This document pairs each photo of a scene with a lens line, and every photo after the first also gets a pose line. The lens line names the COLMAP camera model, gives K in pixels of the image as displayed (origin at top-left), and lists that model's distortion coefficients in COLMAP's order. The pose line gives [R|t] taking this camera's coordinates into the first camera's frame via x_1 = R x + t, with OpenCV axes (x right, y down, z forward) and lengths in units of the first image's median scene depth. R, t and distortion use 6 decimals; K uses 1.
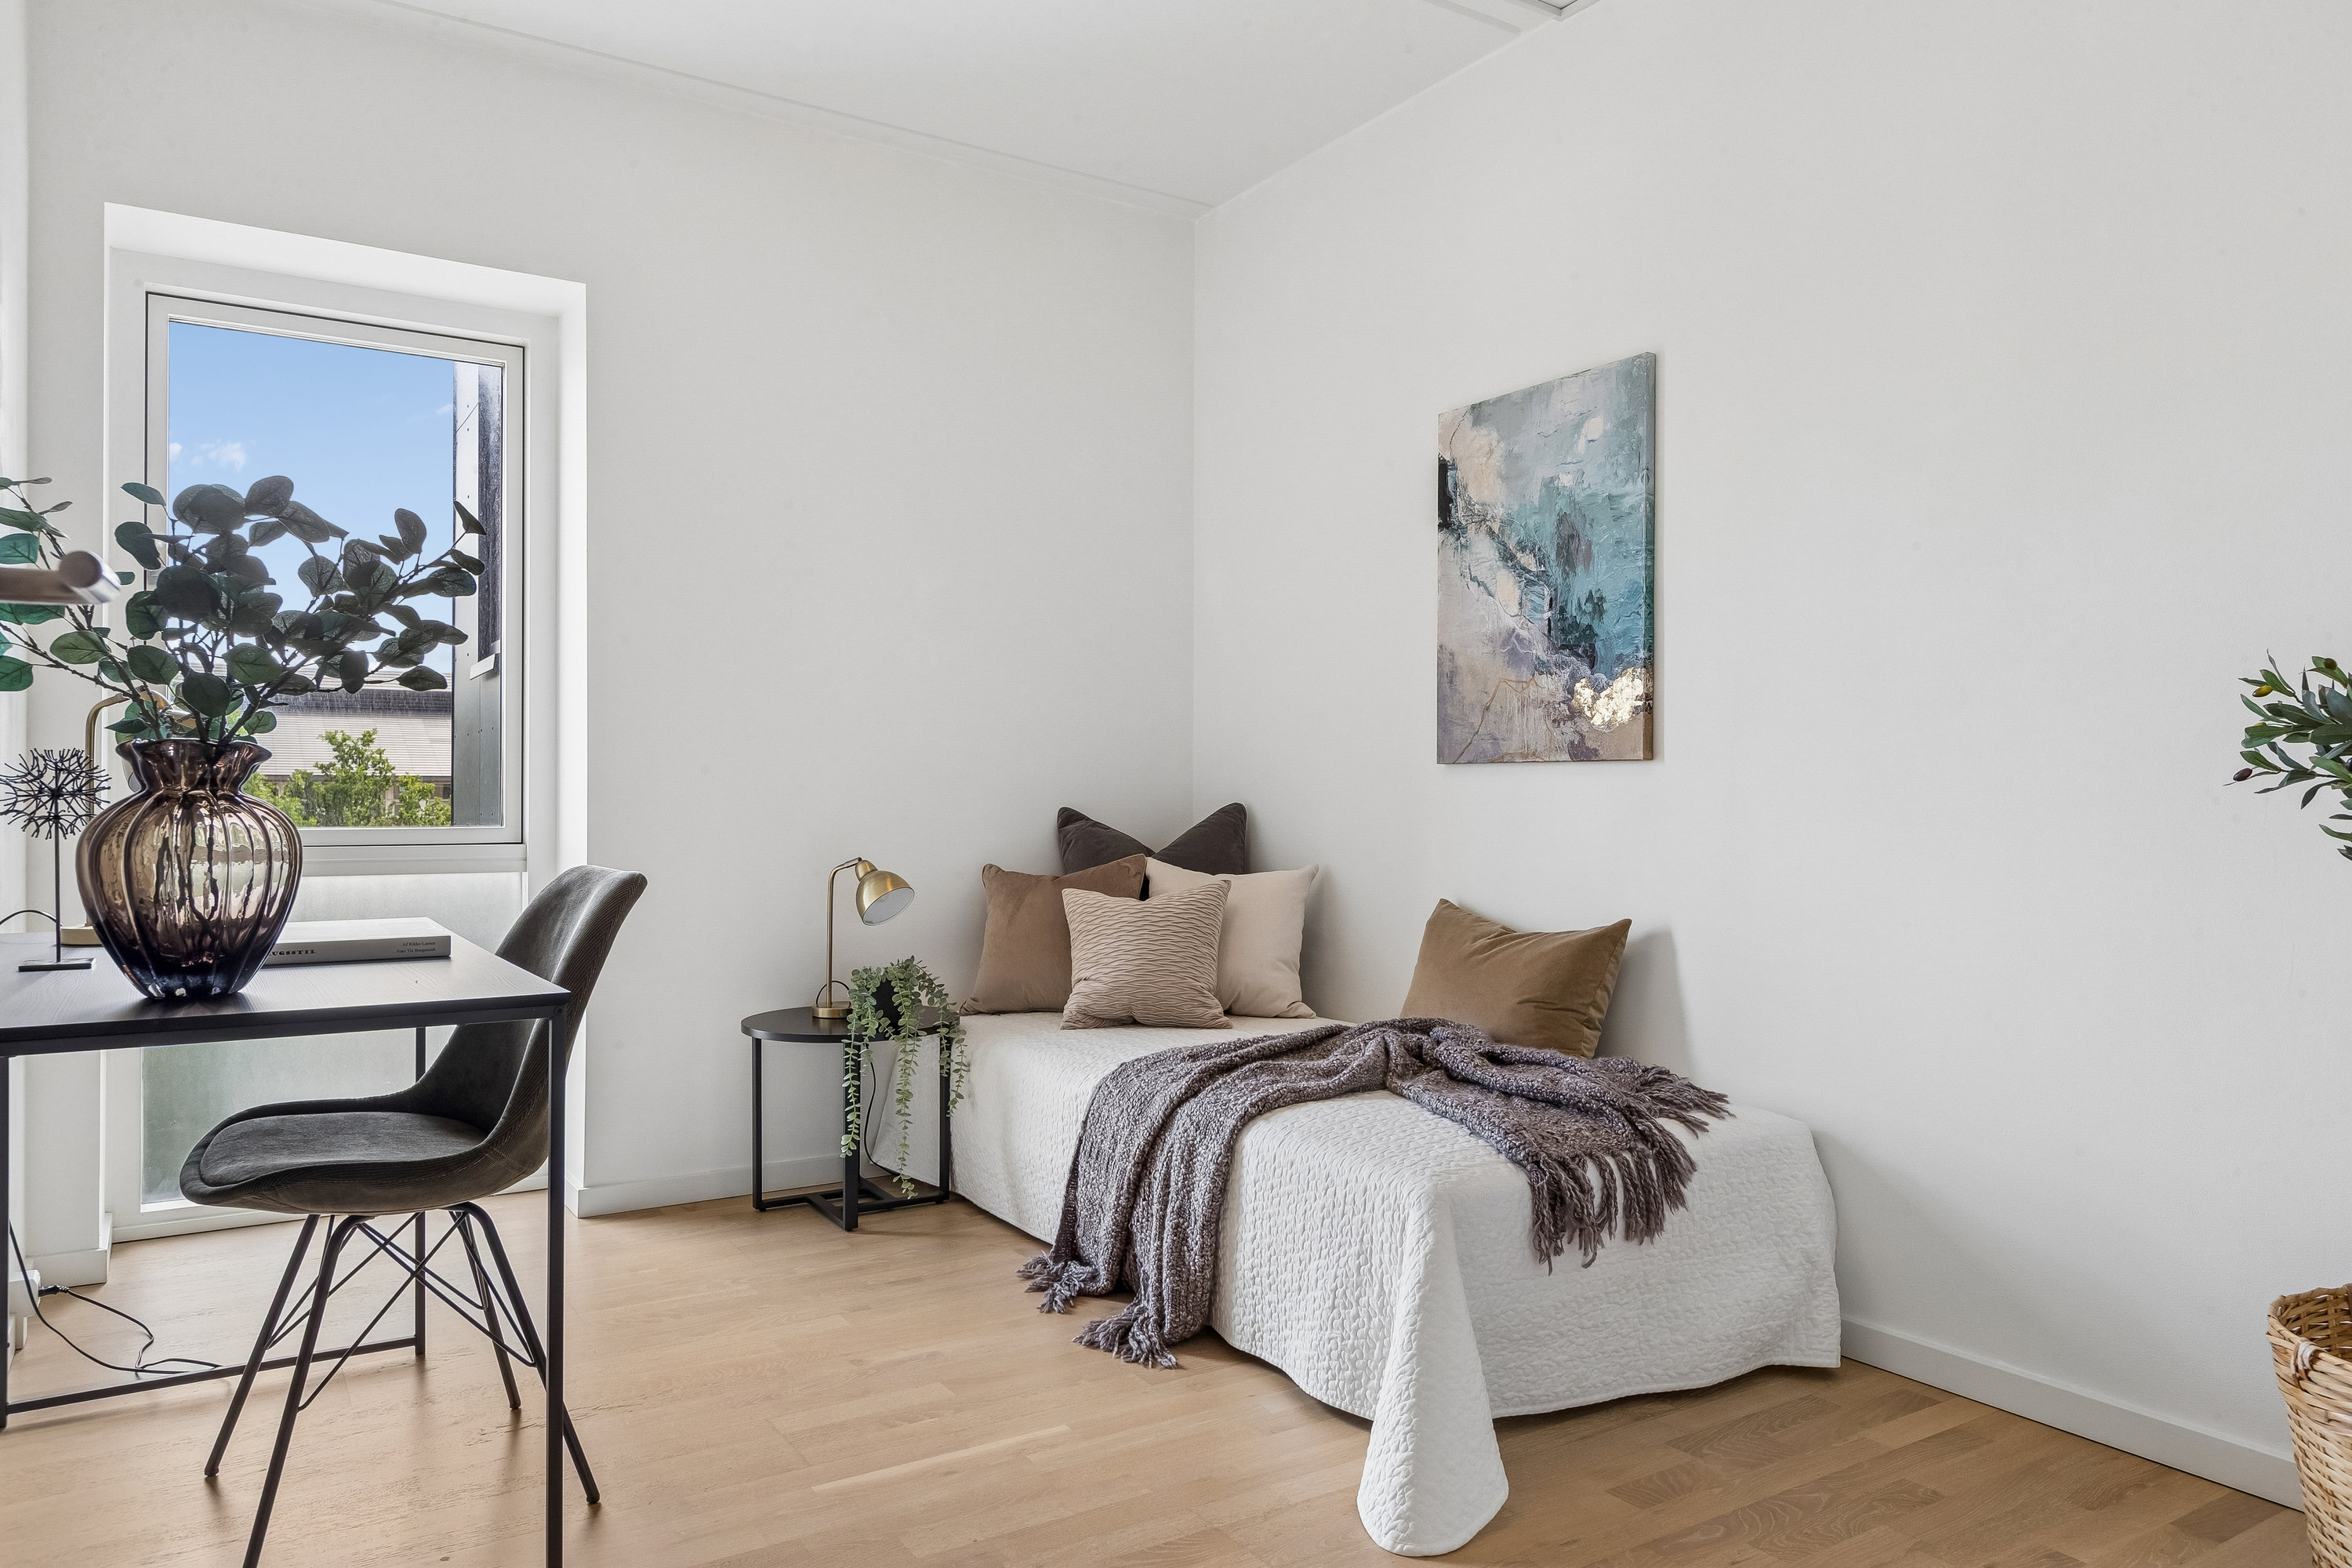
lens RADIAL K [[1576.1, 0, 1137.4], [0, 1576.1, 786.4], [0, 0, 1]] dist [0.010462, -0.009003]
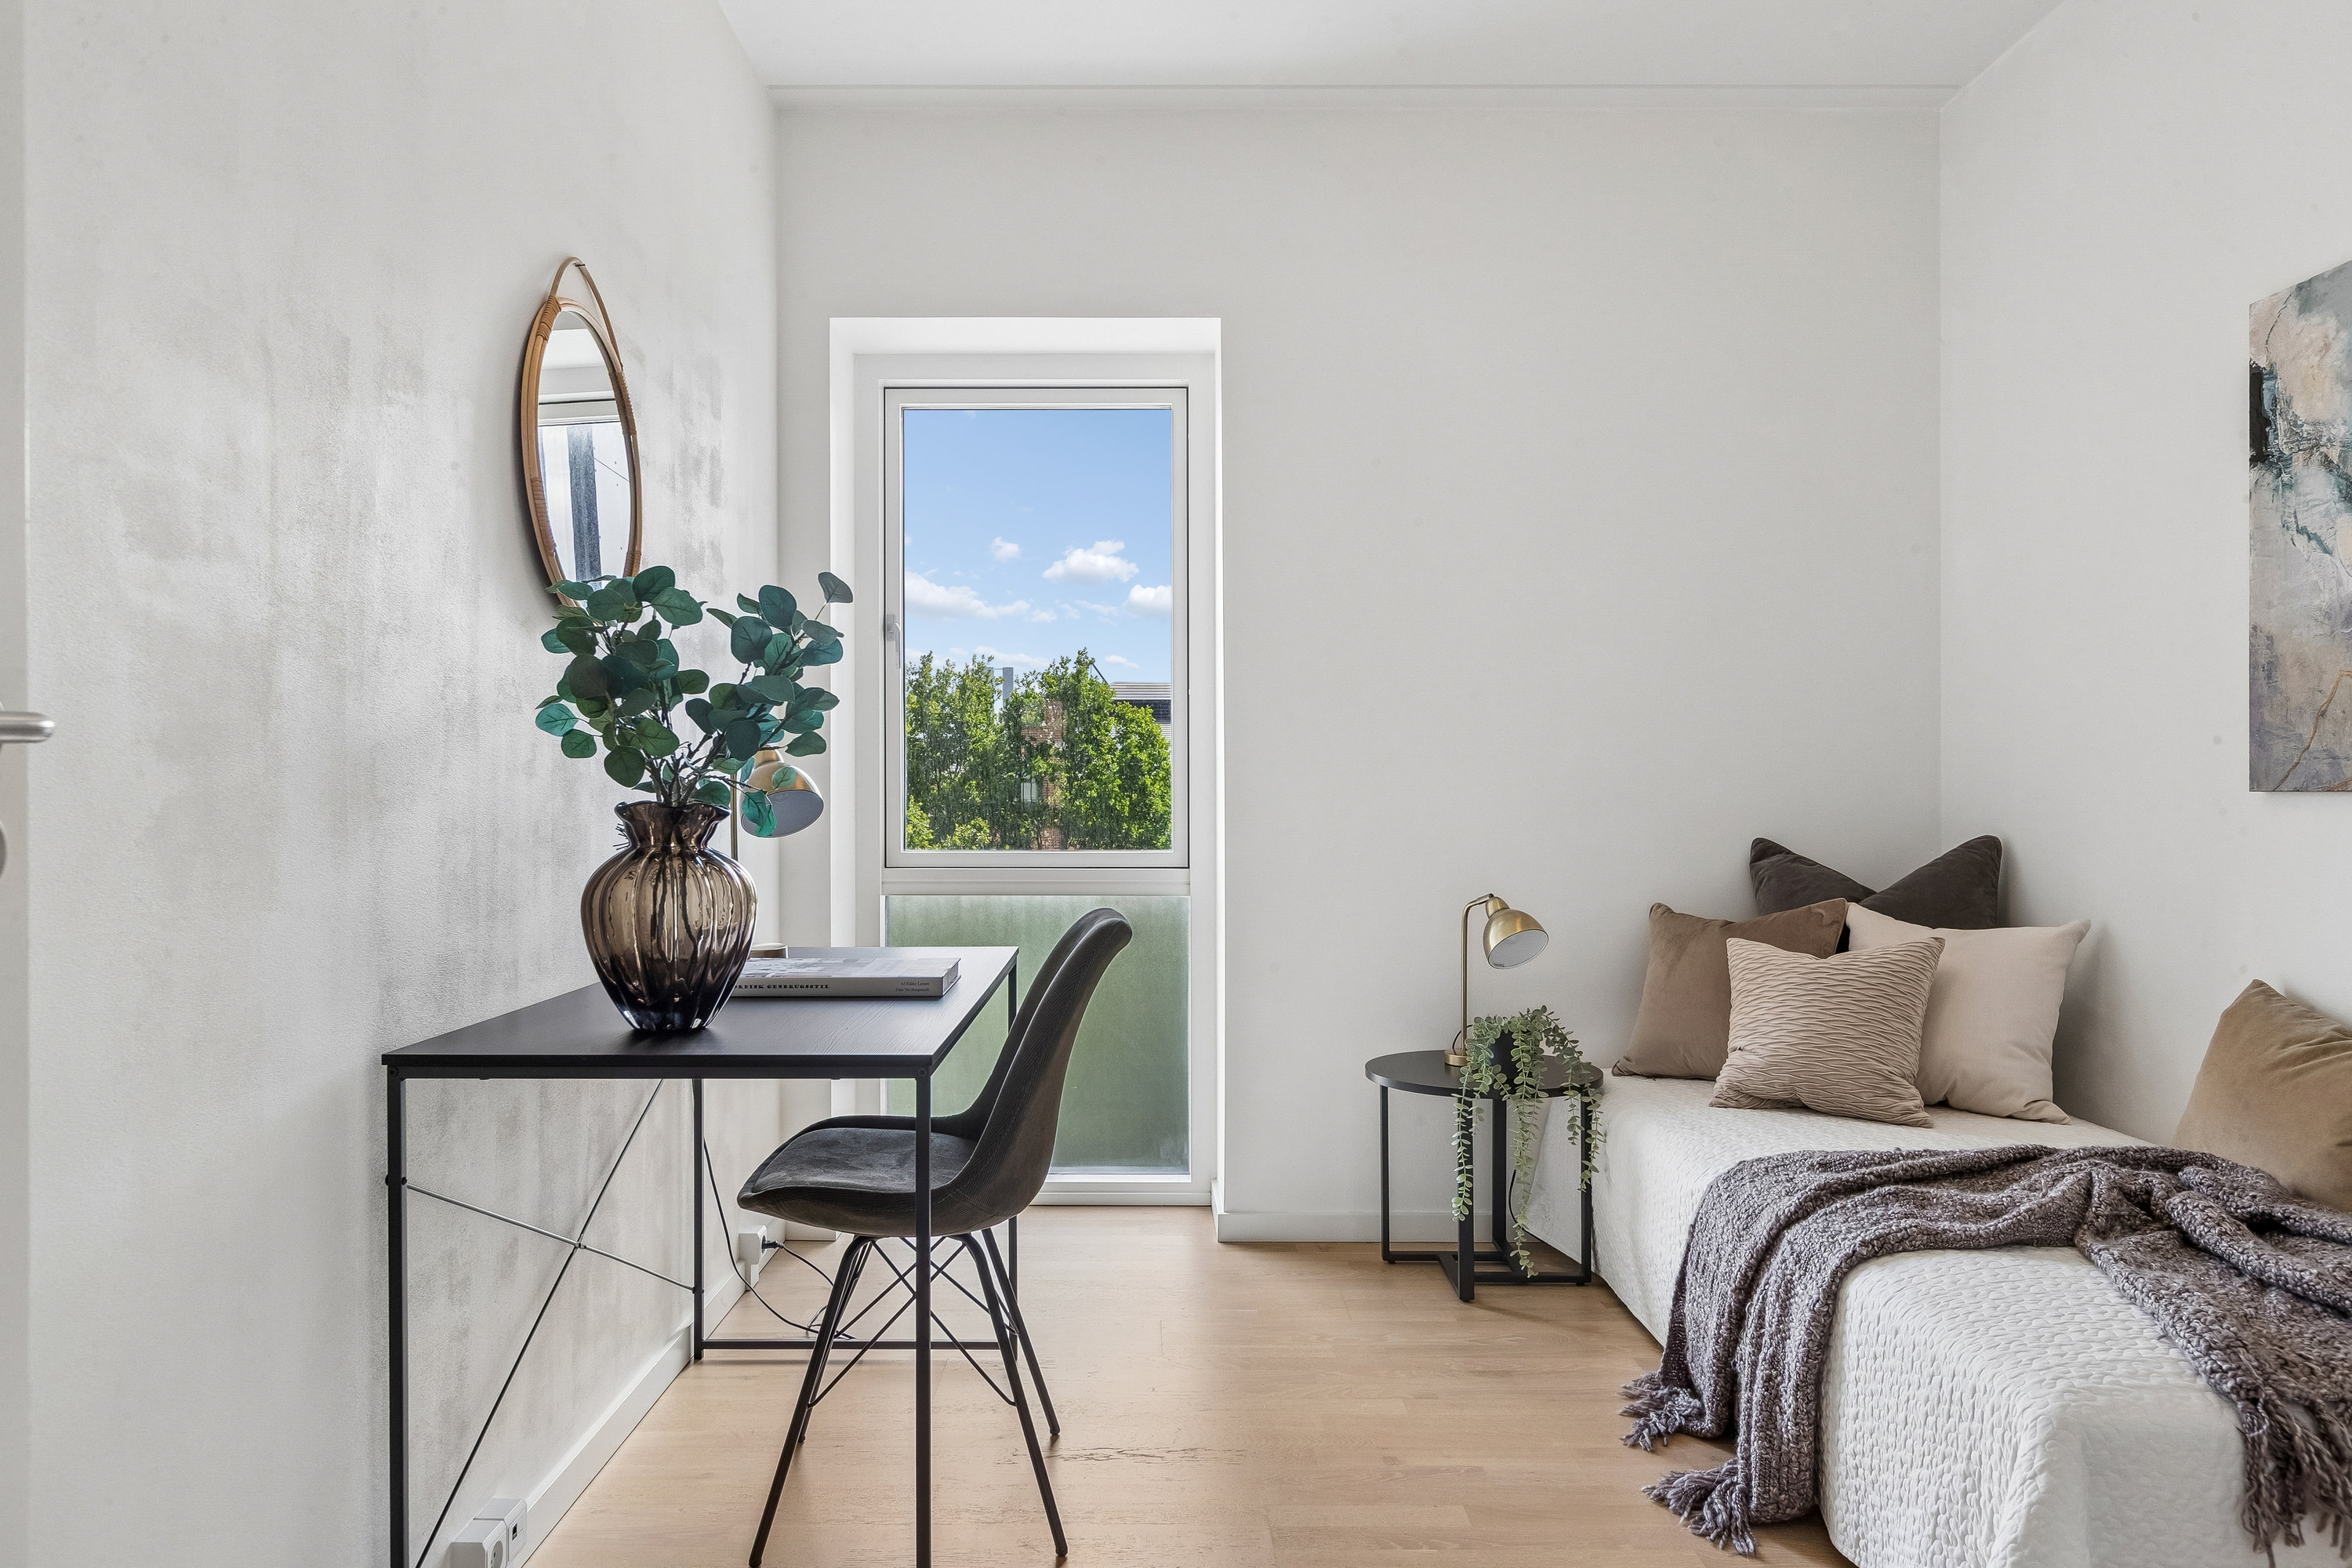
lens RADIAL K [[1576.1, 0, 1162.1], [0, 1576.1, 788.2], [0, 0, 1]] dist [0.010462, -0.009003]
pose [[0.845384, -0.003476, -0.534148, 0.186464], [0.006171, 0.999976, 0.003260, -0.025322], [0.534123, -0.006053, 0.845385, 0.150218]]
